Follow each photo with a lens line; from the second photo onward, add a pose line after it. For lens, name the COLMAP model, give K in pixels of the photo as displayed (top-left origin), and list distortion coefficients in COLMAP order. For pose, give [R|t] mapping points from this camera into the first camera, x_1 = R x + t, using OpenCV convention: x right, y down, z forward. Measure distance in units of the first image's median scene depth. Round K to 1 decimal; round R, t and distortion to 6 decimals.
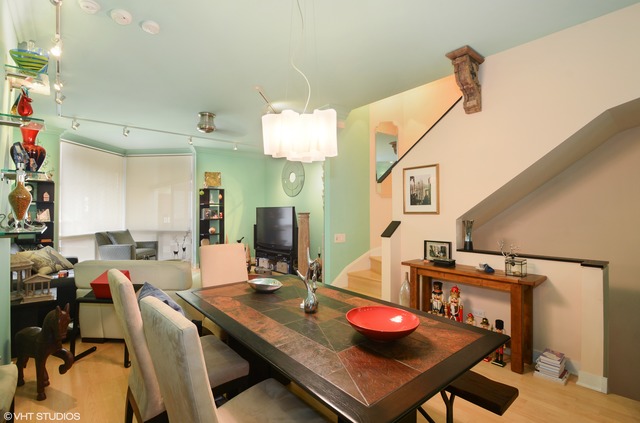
lens RADIAL K [[303.4, 0, 320.5], [0, 303.4, 210.8], [0, 0, 1]] dist [-0.001250, -0.003844]
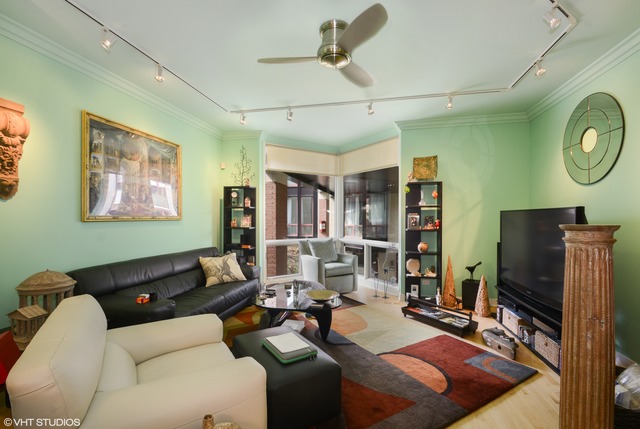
lens RADIAL K [[295.8, 0, 319.5], [0, 295.8, 219.5], [0, 0, 1]] dist [-0.004833, -0.000274]
pose [[0.612010, 0.007349, -0.790816, 0.004478], [-0.001081, 0.999964, 0.008456, 0.000436], [0.790849, -0.004320, 0.611996, 0.437851]]
